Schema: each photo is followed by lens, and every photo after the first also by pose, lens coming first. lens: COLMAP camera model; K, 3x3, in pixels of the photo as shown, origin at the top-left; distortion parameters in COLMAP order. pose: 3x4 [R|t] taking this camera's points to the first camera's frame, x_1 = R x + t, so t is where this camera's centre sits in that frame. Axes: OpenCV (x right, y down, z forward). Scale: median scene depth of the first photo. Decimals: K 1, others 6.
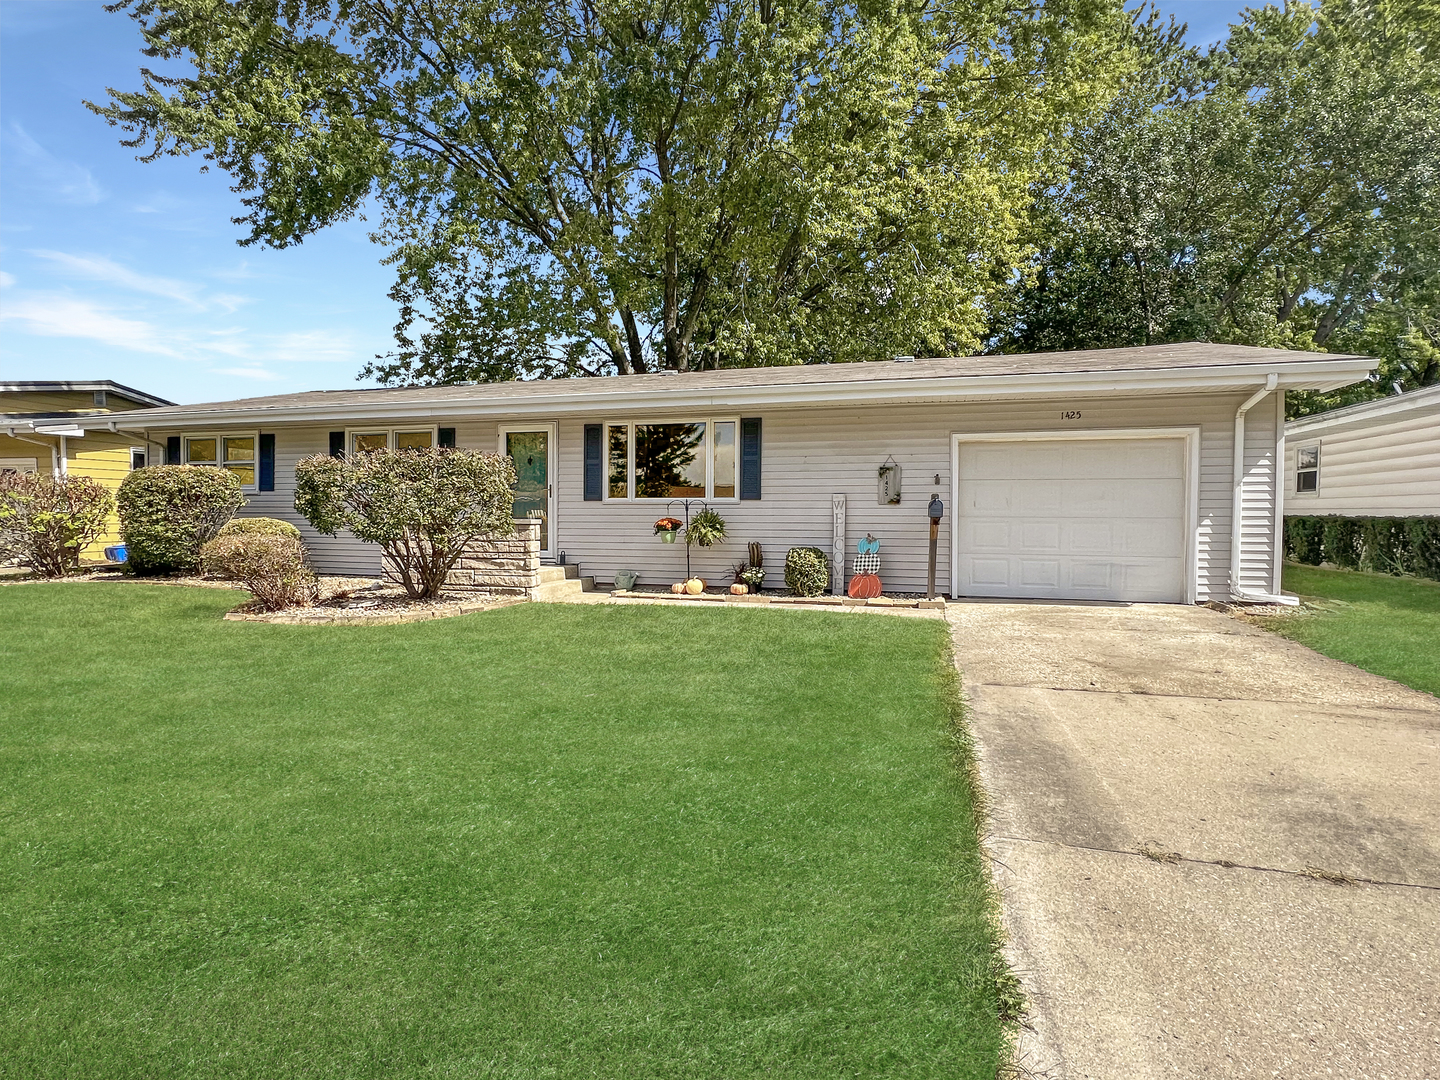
lens RADIAL K [[718.0, 0, 720.0], [0, 718.0, 540.0], [0, 0, 1]] dist [0.001209, 0.000170]
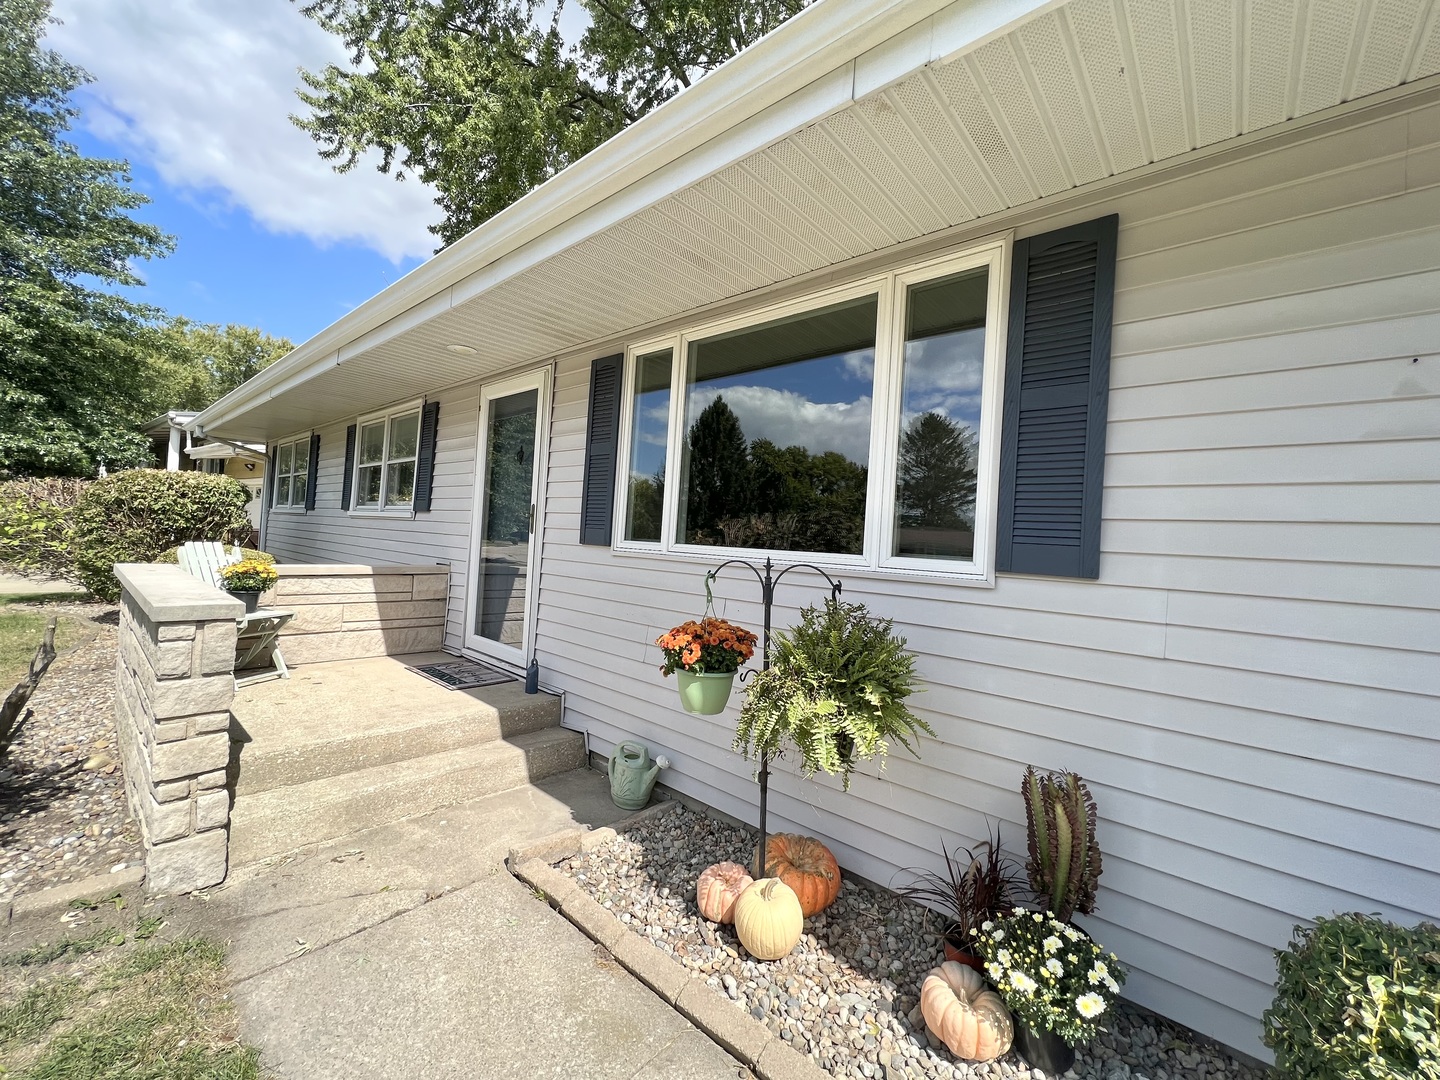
lens RADIAL K [[577.6, 0, 720.0], [0, 577.6, 540.0], [0, 0, 1]] dist [-0.002808, -0.000123]
pose [[0.900528, 0.044923, -0.432472, 0.027717], [-0.066478, 0.997179, -0.034845, -0.054484], [0.429686, 0.060128, 0.900974, 0.790642]]
